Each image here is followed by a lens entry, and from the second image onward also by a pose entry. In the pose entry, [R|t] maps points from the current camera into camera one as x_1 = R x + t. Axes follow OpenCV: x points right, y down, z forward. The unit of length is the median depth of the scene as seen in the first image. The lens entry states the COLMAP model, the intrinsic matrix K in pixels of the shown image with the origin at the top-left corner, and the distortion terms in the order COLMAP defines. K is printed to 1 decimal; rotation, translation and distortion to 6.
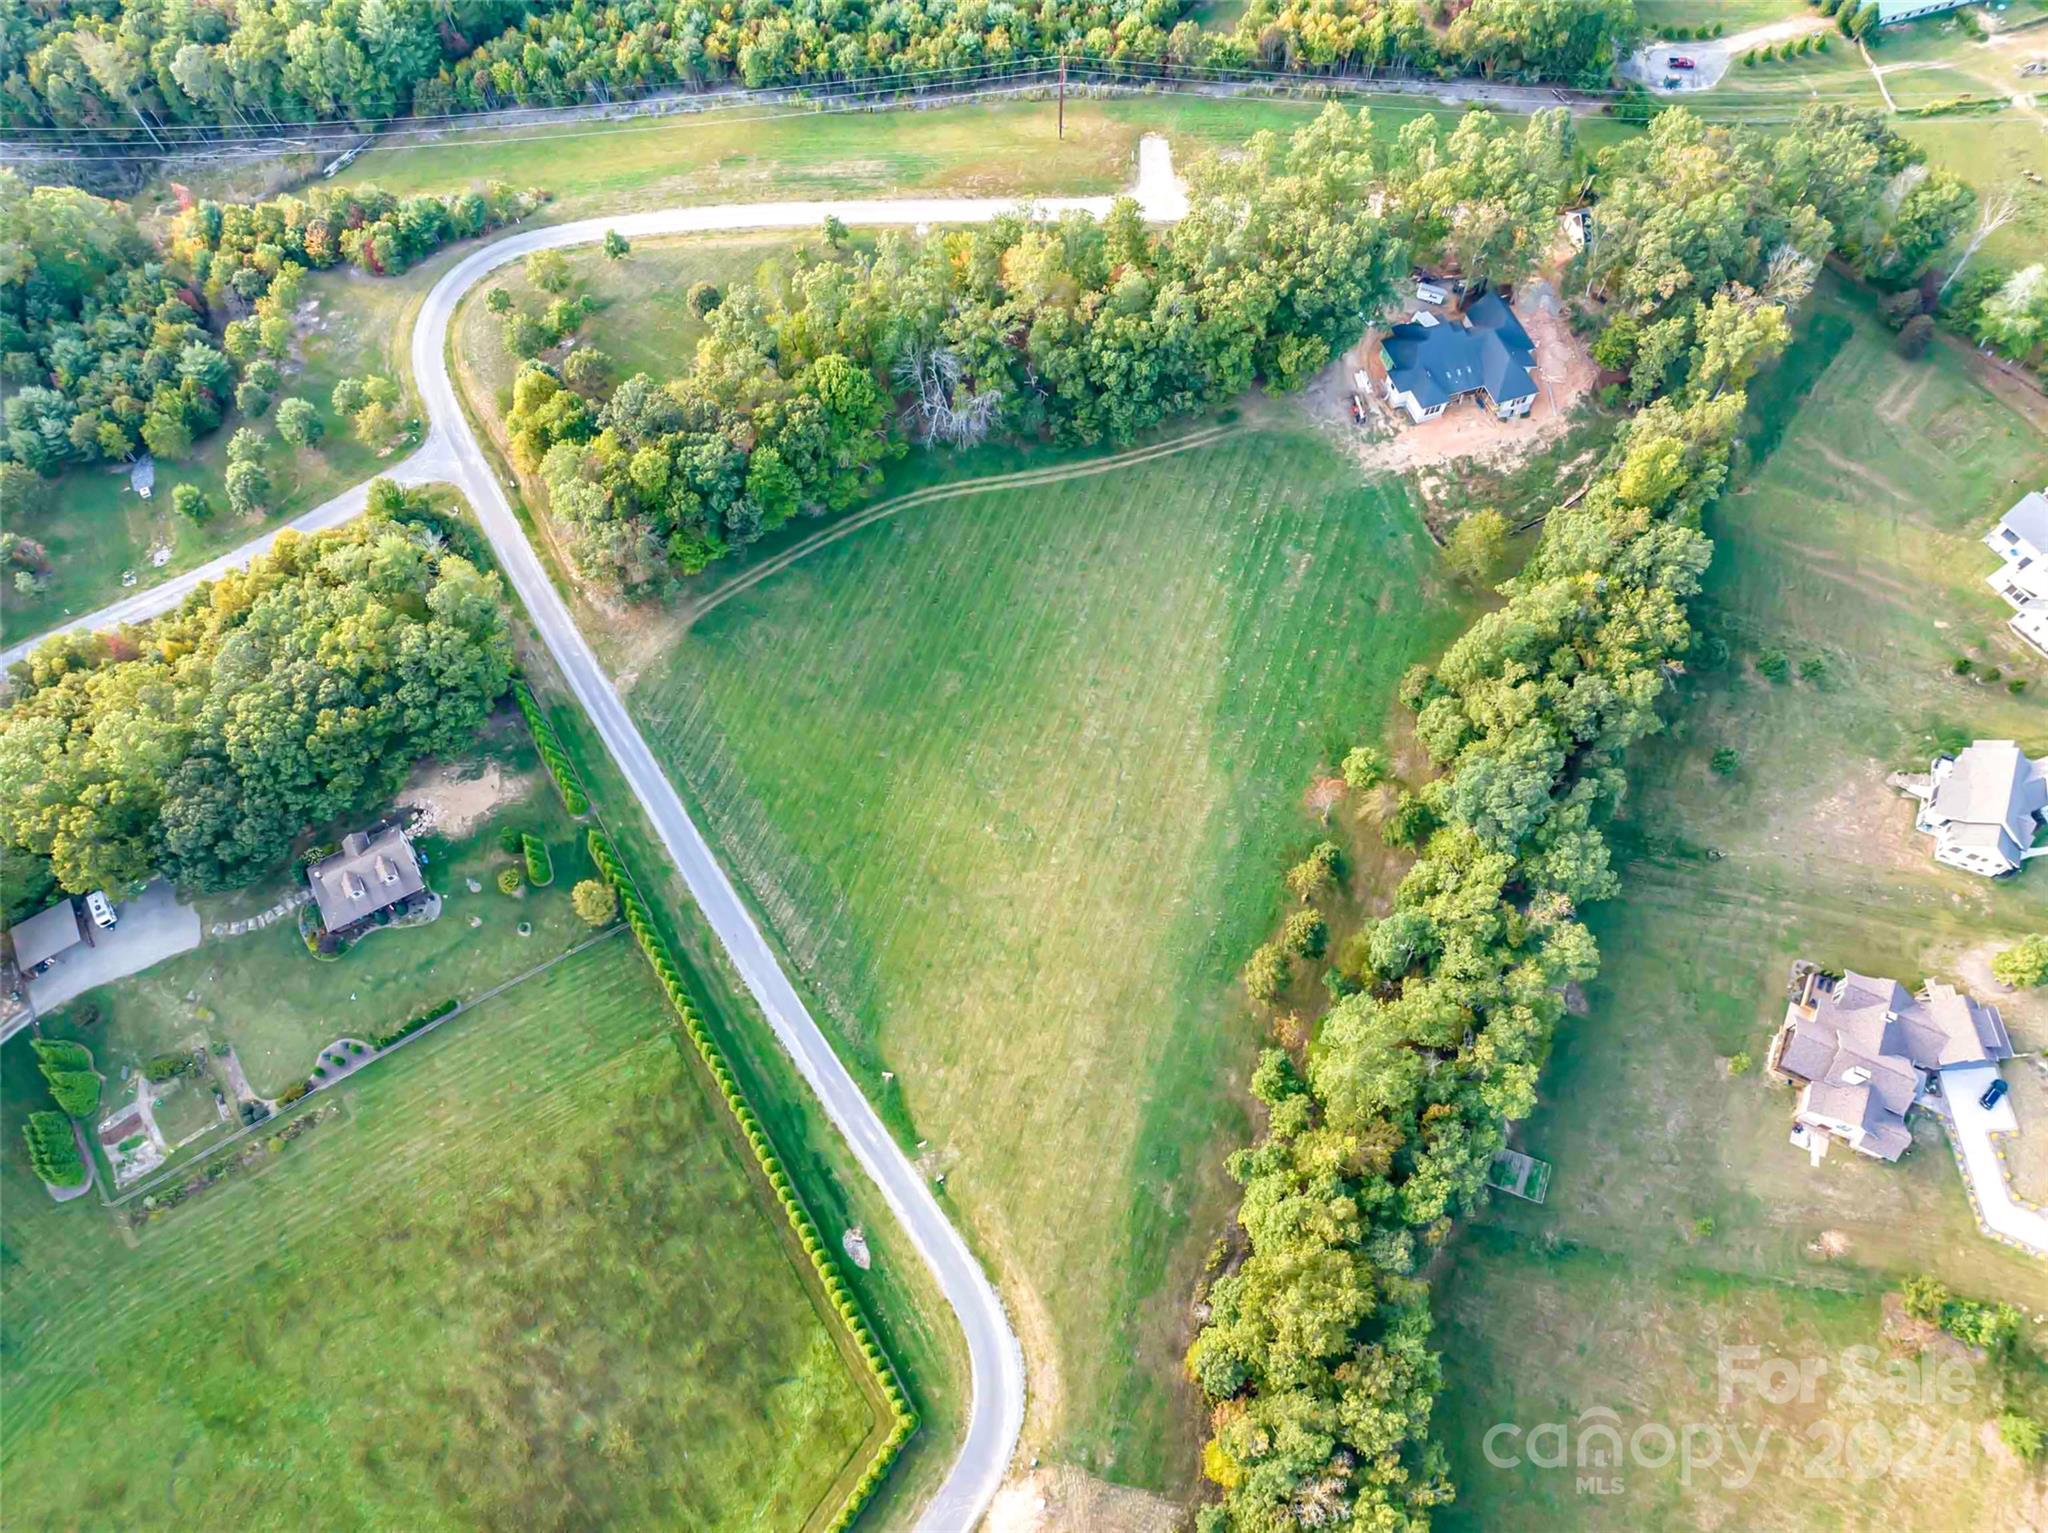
lens RADIAL K [[1428.2, 0, 1024.0], [0, 1428.2, 766.5], [0, 0, 1]] dist [-0.042495, 0.002785]
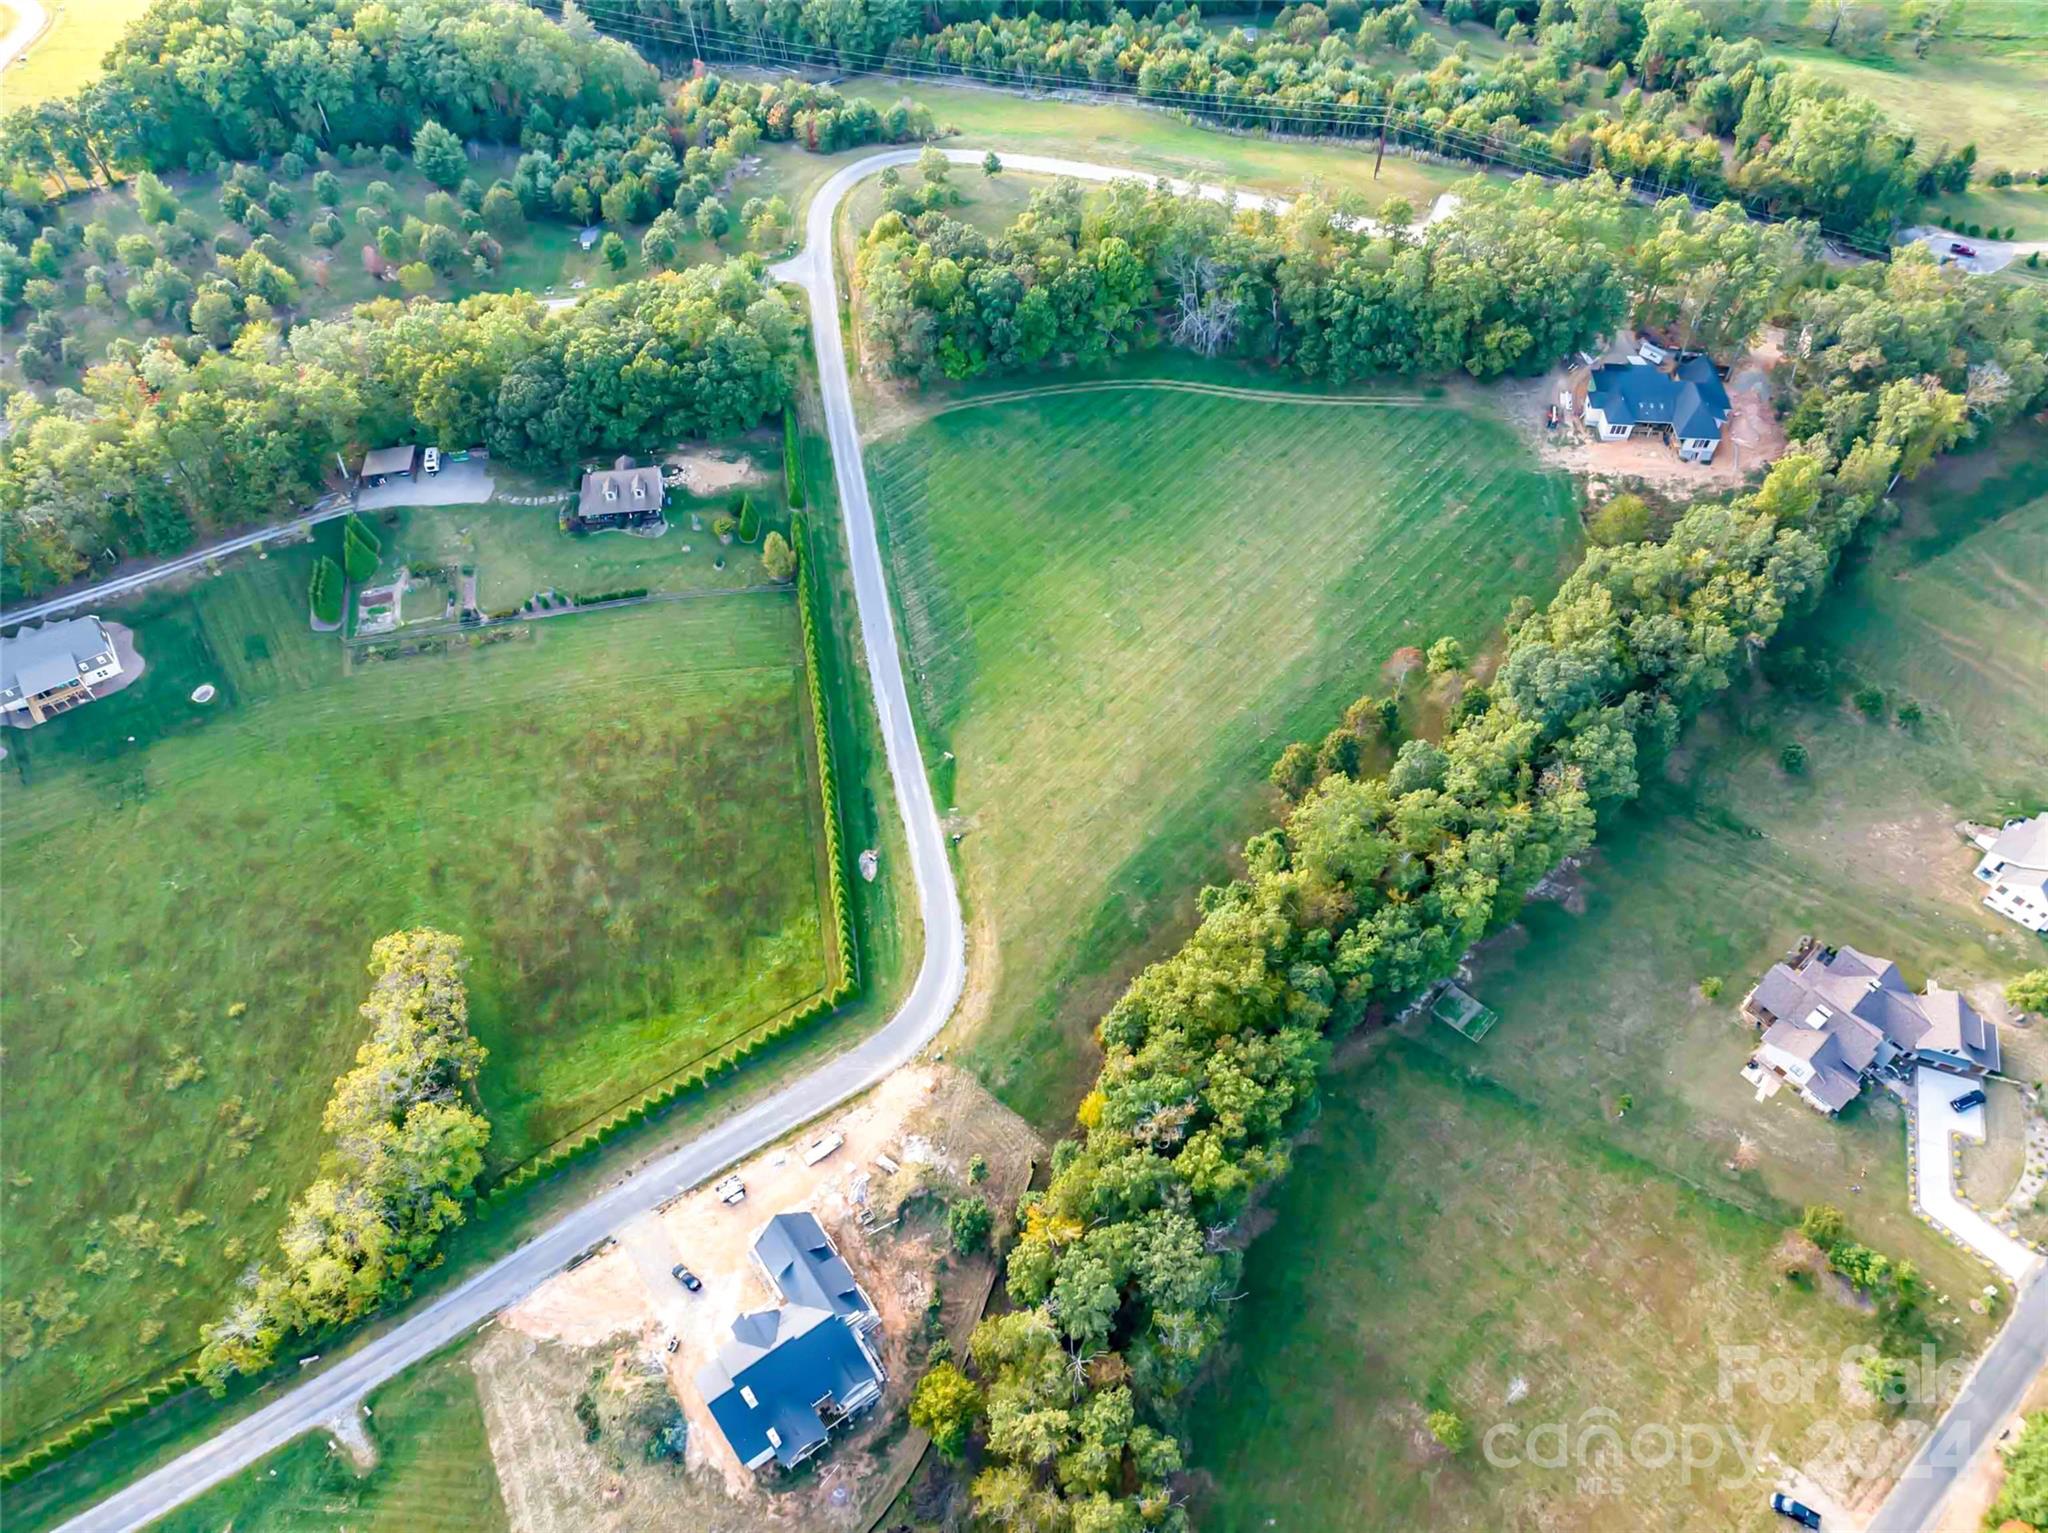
lens RADIAL K [[1428.2, 0, 1024.0], [0, 1428.2, 766.5], [0, 0, 1]] dist [-0.042495, 0.002785]
pose [[0.926557, 0.300930, -0.225683, 0.209297], [-0.337054, 0.930568, -0.142963, 0.344485], [0.166992, 0.208530, 0.963654, -0.095192]]
